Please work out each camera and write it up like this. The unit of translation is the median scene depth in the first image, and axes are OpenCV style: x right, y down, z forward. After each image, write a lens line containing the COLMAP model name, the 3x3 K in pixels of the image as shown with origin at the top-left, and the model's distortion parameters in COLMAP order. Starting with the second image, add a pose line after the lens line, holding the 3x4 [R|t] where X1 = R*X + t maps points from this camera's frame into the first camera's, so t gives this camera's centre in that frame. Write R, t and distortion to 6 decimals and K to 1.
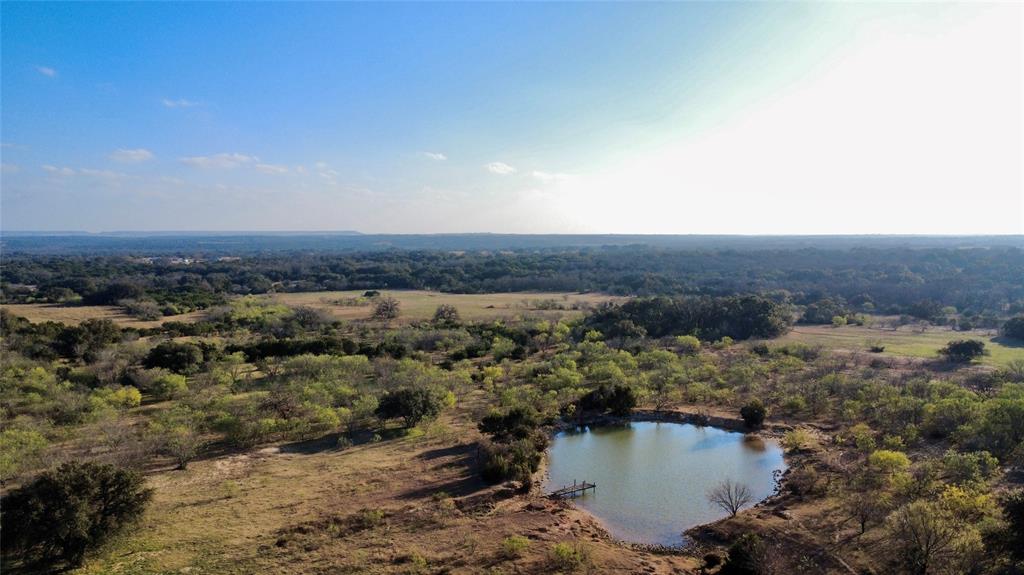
lens RADIAL K [[736.0, 0, 511.4], [0, 736.0, 287.2], [0, 0, 1]] dist [-0.003465, 0.007506]
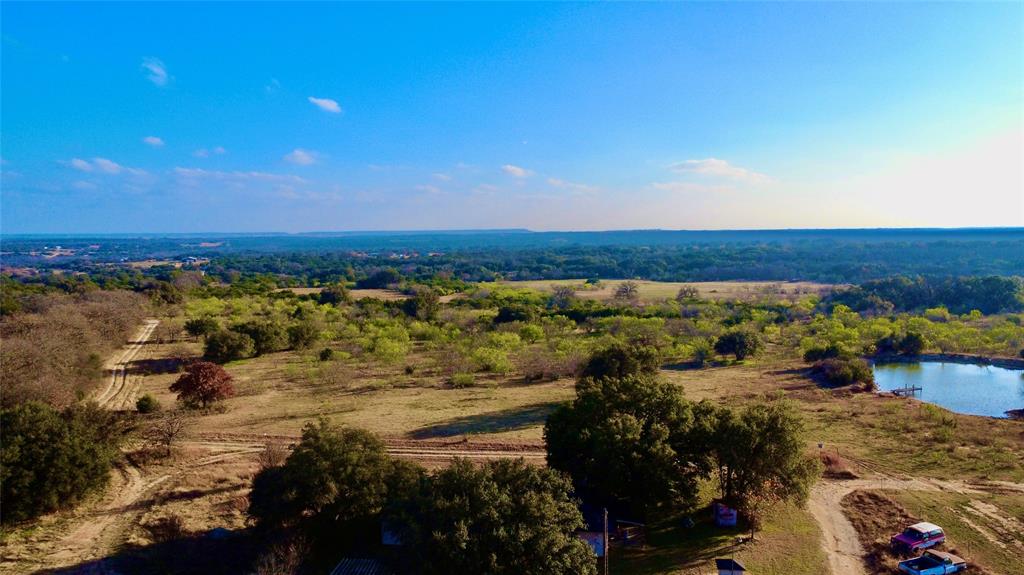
lens RADIAL K [[736.0, 0, 512.3], [0, 736.0, 286.9], [0, 0, 1]] dist [-0.003465, 0.007506]
pose [[0.976139, 0.004446, -0.217103, -0.109292], [-0.003943, 0.999988, 0.002748, 0.024074], [0.217112, -0.001826, 0.976145, -0.170240]]
